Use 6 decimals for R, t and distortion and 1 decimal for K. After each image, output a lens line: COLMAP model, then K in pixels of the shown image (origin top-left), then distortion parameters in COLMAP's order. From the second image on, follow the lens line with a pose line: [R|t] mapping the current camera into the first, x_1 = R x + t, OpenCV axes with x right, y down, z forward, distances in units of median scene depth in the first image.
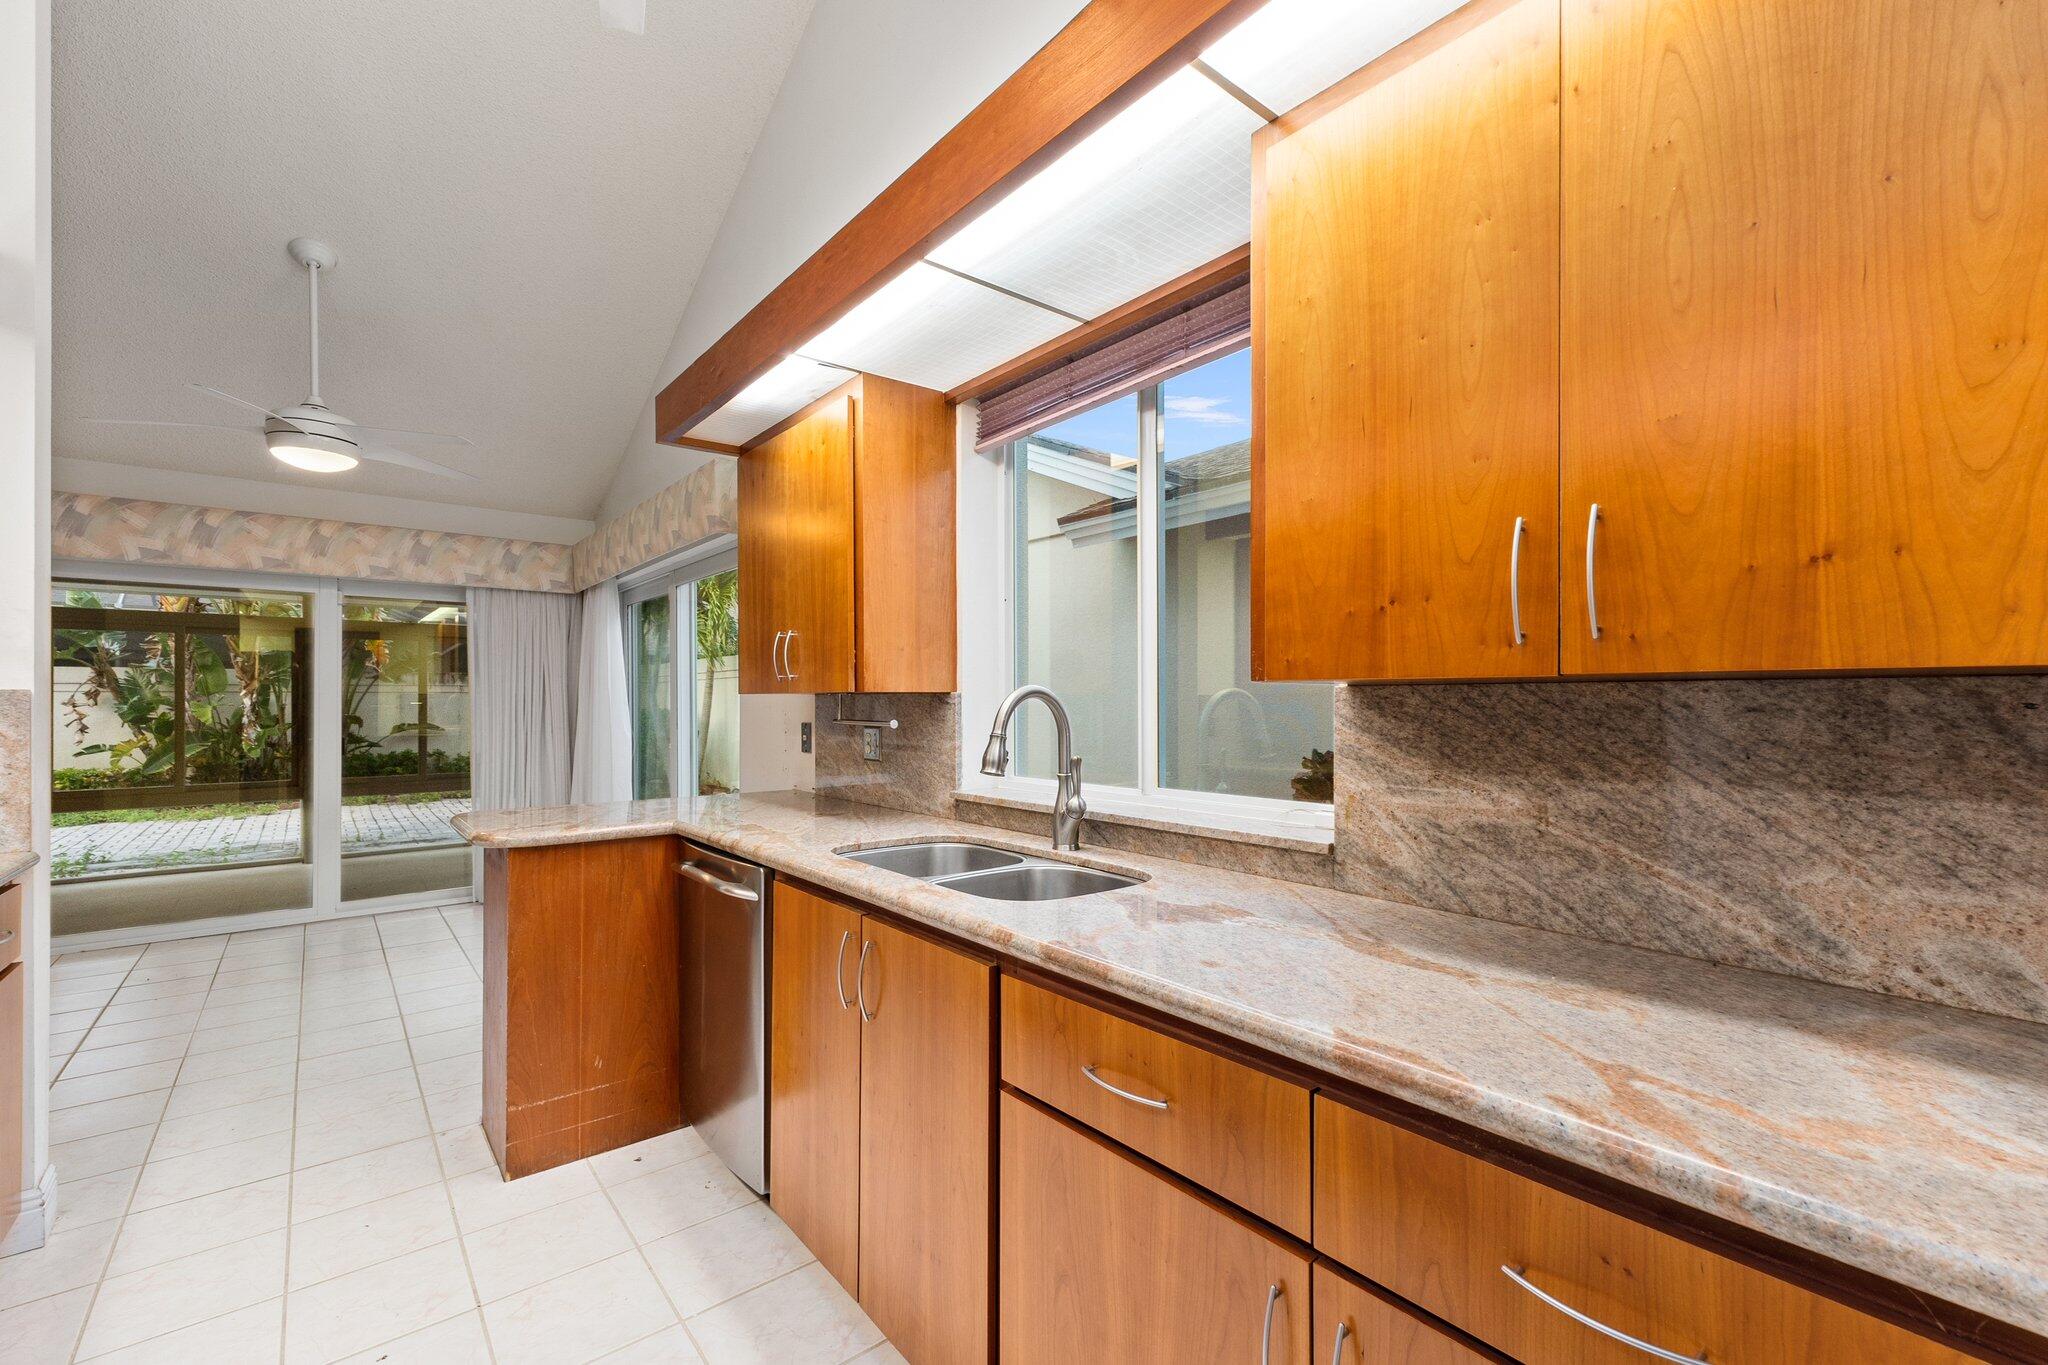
lens RADIAL K [[867.2, 0, 1030.2], [0, 867.2, 695.5], [0, 0, 1]] dist [0.004211, 0.000710]
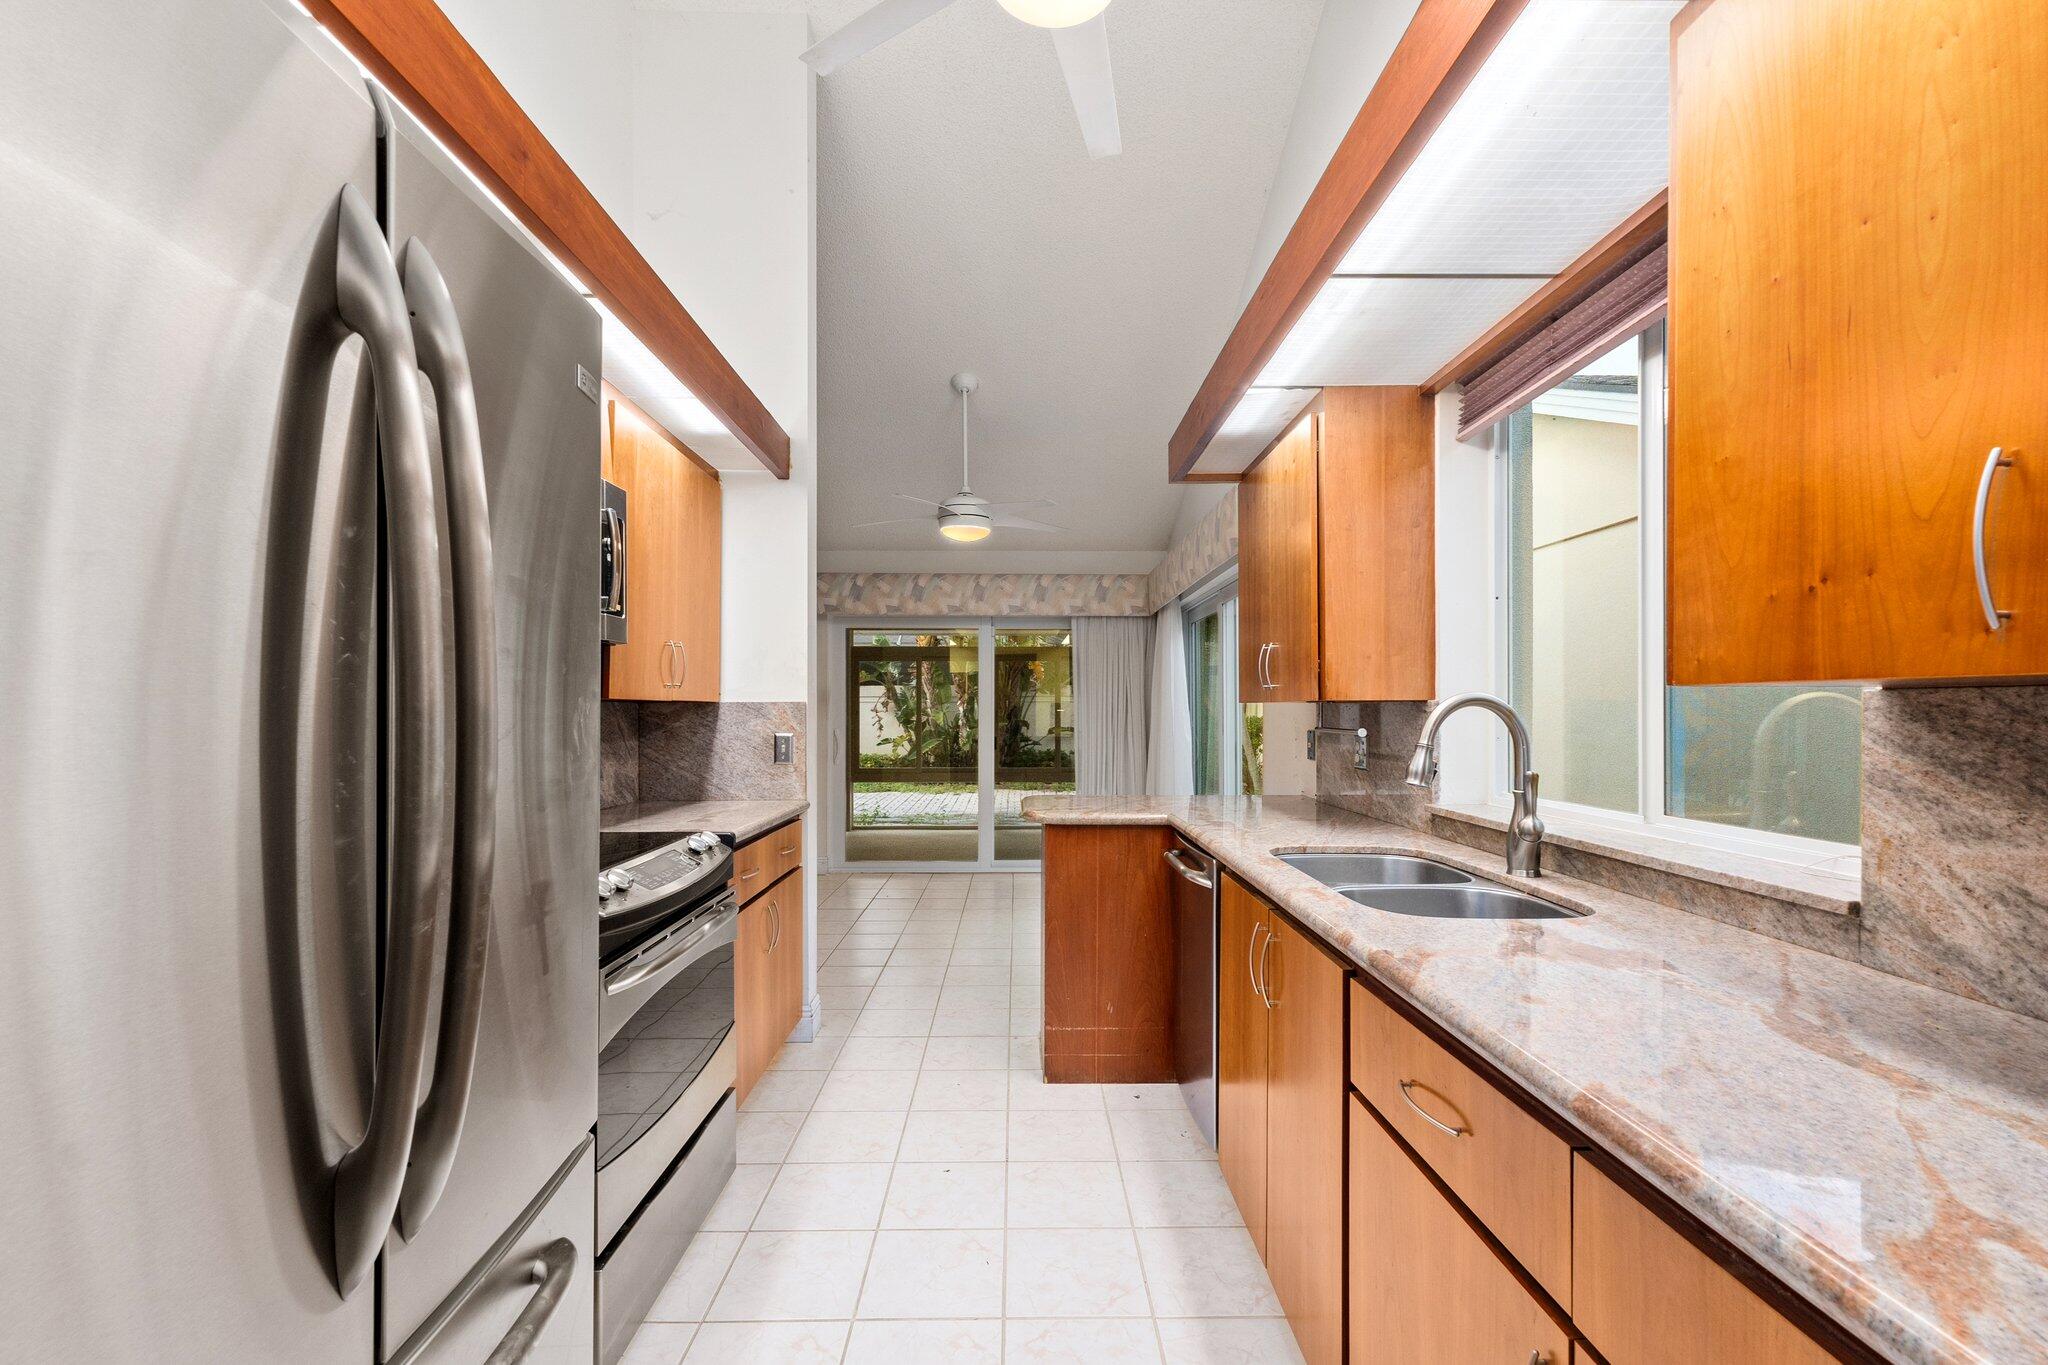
lens RADIAL K [[871.2, 0, 1019.6], [0, 871.2, 706.5], [0, 0, 1]] dist [0.004086, 0.000325]
pose [[0.776643, -0.000853, -0.629941, 0.172495], [0.002838, 0.999994, 0.002144, -0.000078], [0.629935, -0.003452, 0.776640, -0.020654]]
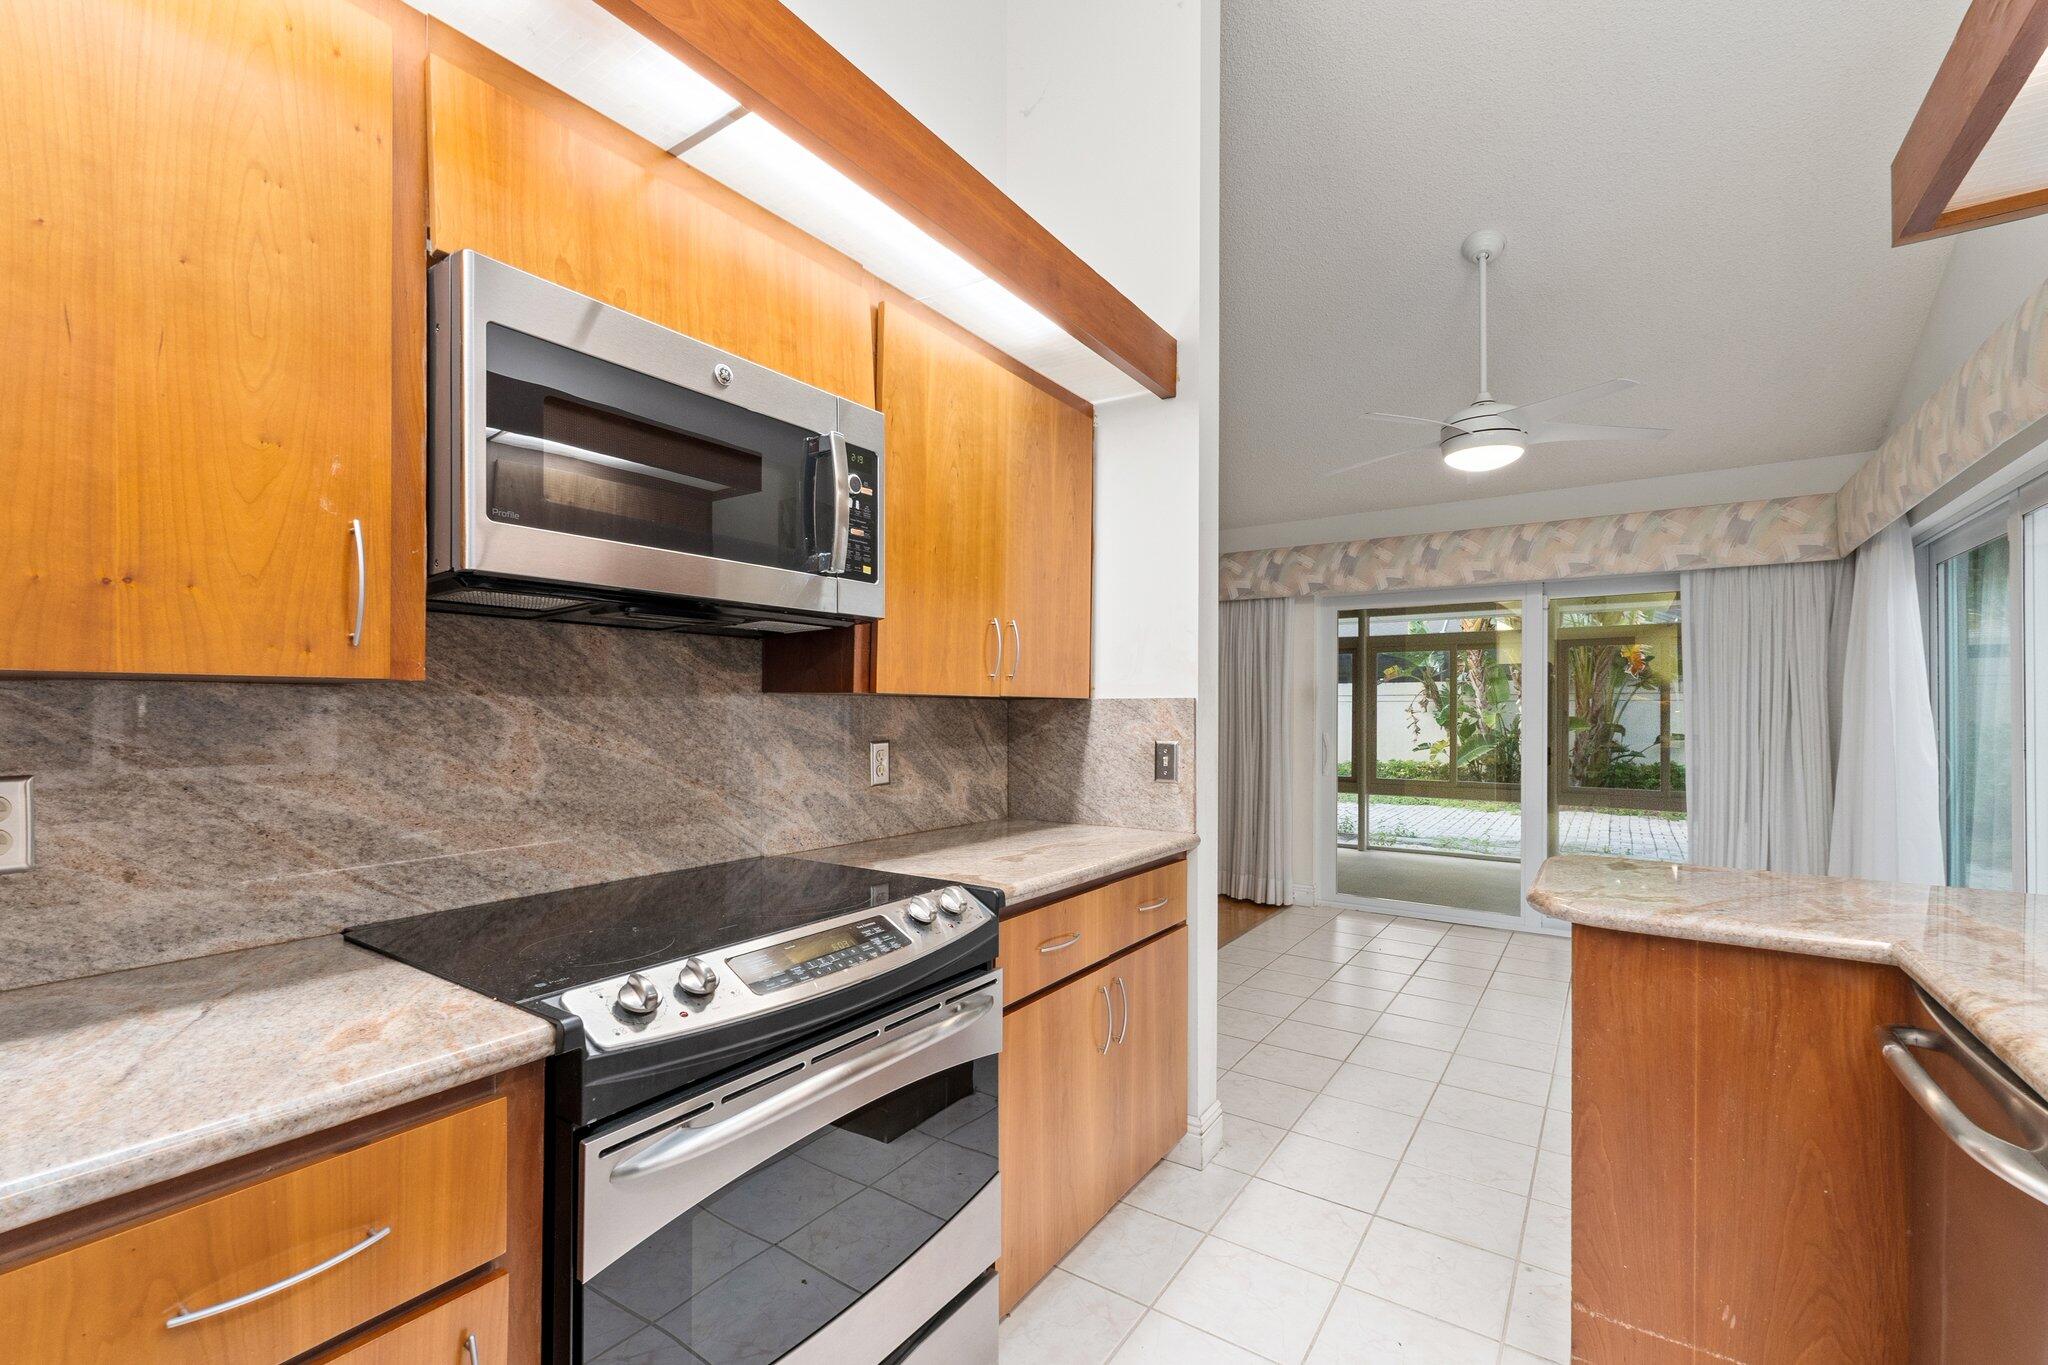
lens RADIAL K [[871.2, 0, 1019.6], [0, 871.2, 706.5], [0, 0, 1]] dist [0.004086, 0.000325]
pose [[0.279879, -0.000129, -0.960035, -0.058710], [0.003023, 0.999995, 0.000747, 0.002673], [0.960030, -0.003111, 0.279878, 0.374618]]
